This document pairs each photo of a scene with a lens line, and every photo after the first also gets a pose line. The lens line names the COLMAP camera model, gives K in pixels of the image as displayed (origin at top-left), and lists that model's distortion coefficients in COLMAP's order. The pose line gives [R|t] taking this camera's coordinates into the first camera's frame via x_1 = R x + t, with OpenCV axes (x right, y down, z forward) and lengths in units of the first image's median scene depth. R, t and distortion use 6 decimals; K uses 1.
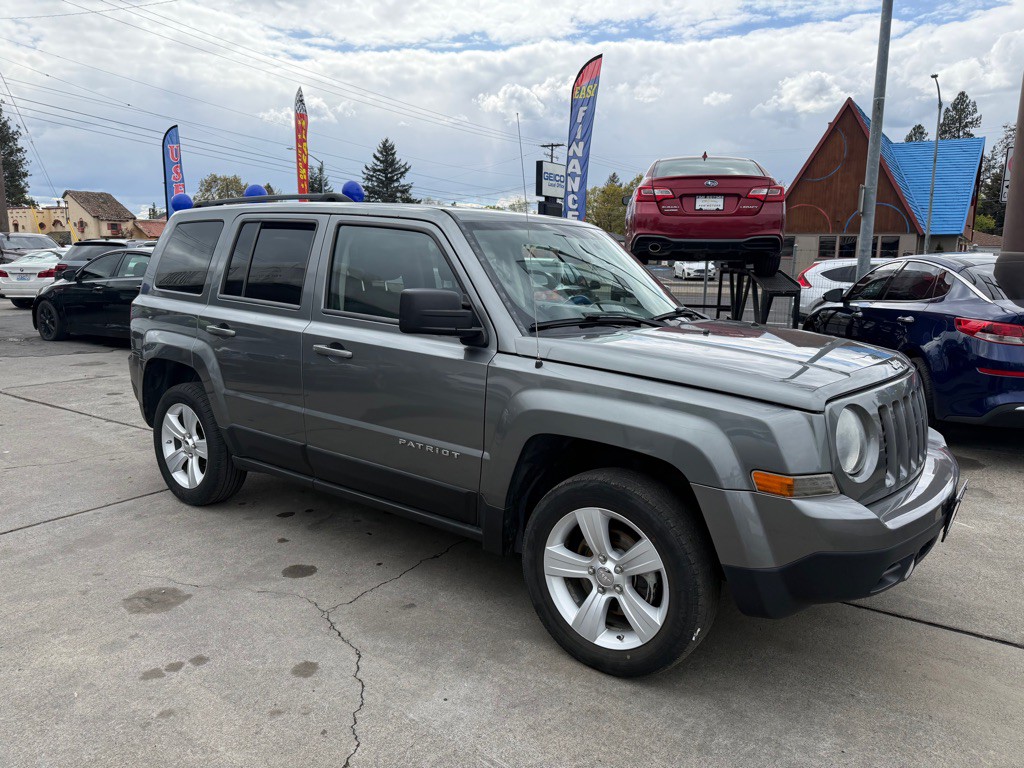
lens RADIAL K [[721.1, 0, 512.0], [0, 721.1, 384.0], [0, 0, 1]] dist [0.007313, -0.003677]
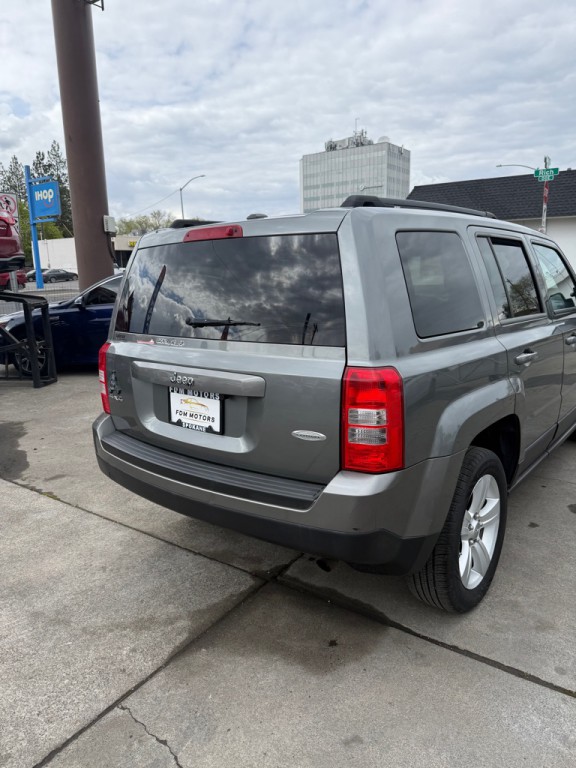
lens RADIAL K [[549.7, 0, 288.0], [0, 549.7, 384.0], [0, 0, 1]] dist [0.003112, -0.007671]
pose [[0.019507, -0.218075, 0.975737, -1.072031], [0.196844, 0.957659, 0.210100, -0.239778], [-0.980241, 0.187970, 0.061608, 1.234539]]
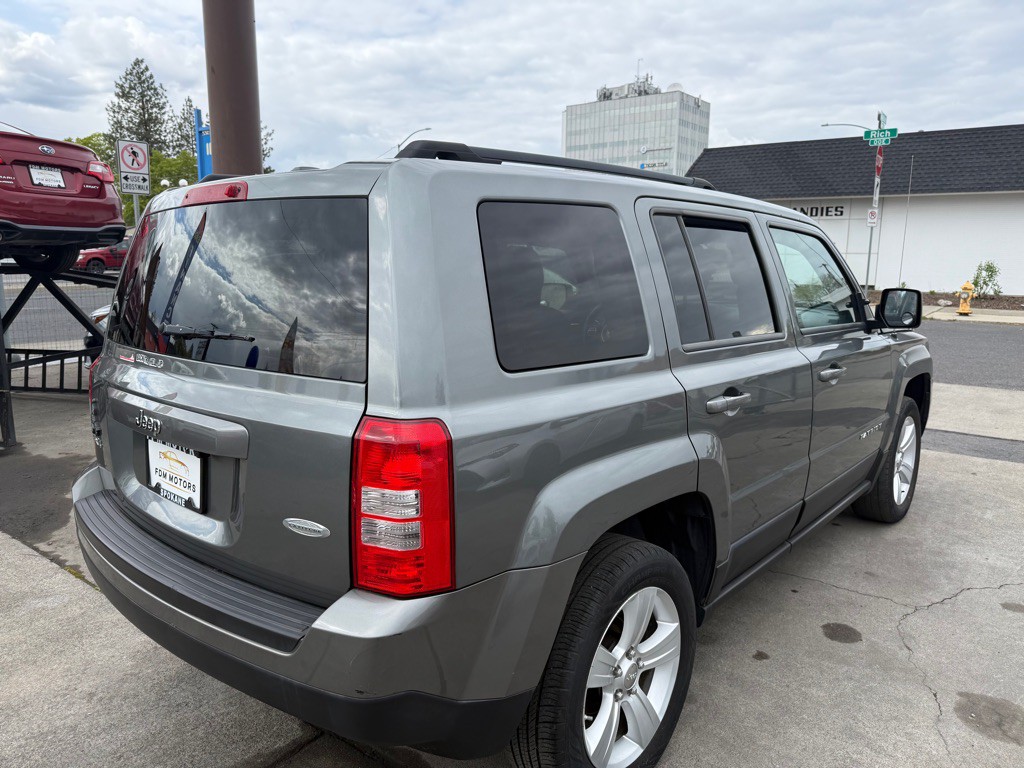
lens RADIAL K [[732.9, 0, 515.5], [0, 732.9, 384.3], [0, 0, 1]] dist [0.003112, -0.007671]
pose [[0.057430, -0.187192, 0.980643, -0.973580], [0.167961, 0.970075, 0.175338, -0.215047], [-0.984119, 0.154640, 0.087153, 1.097001]]
